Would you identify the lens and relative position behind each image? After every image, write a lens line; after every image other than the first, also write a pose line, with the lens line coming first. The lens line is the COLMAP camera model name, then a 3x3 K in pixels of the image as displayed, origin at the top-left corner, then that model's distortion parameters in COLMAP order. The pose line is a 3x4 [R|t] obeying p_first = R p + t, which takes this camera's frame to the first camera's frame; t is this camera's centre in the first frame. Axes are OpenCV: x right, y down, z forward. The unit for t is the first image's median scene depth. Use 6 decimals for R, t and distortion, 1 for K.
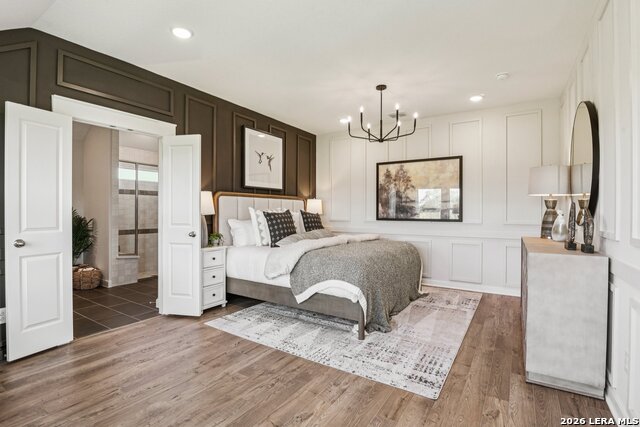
lens RADIAL K [[304.2, 0, 320.0], [0, 304.2, 213.5], [0, 0, 1]] dist [-0.021917, -0.000873]
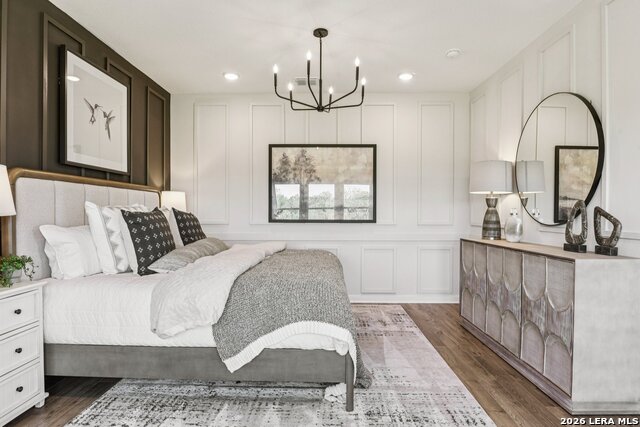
lens RADIAL K [[357.1, 0, 320.0], [0, 357.1, 213.5], [0, 0, 1]] dist [0.003415, -0.019908]
pose [[0.852902, -0.003109, 0.522061, -0.218753], [0.002444, 0.999995, 0.001963, -0.000516], [-0.522065, -0.000398, 0.852906, 0.275880]]
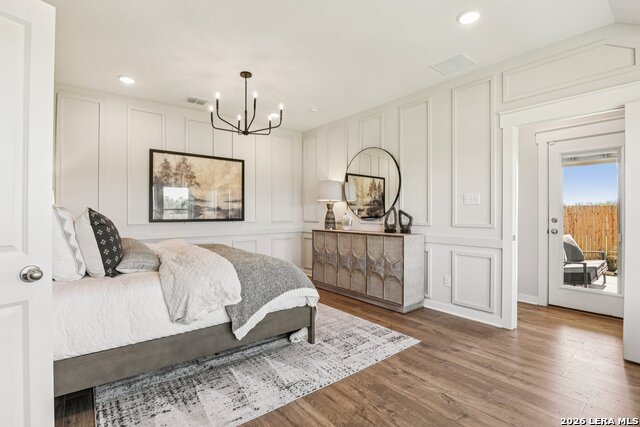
lens RADIAL K [[295.9, 0, 318.0], [0, 295.9, 210.8], [0, 0, 1]] dist [-0.012096, -0.000489]
pose [[0.328393, 0.002753, 0.944537, -0.531622], [0.004197, 0.999982, -0.004374, -0.002885], [-0.944532, 0.005401, 0.328376, 0.475004]]
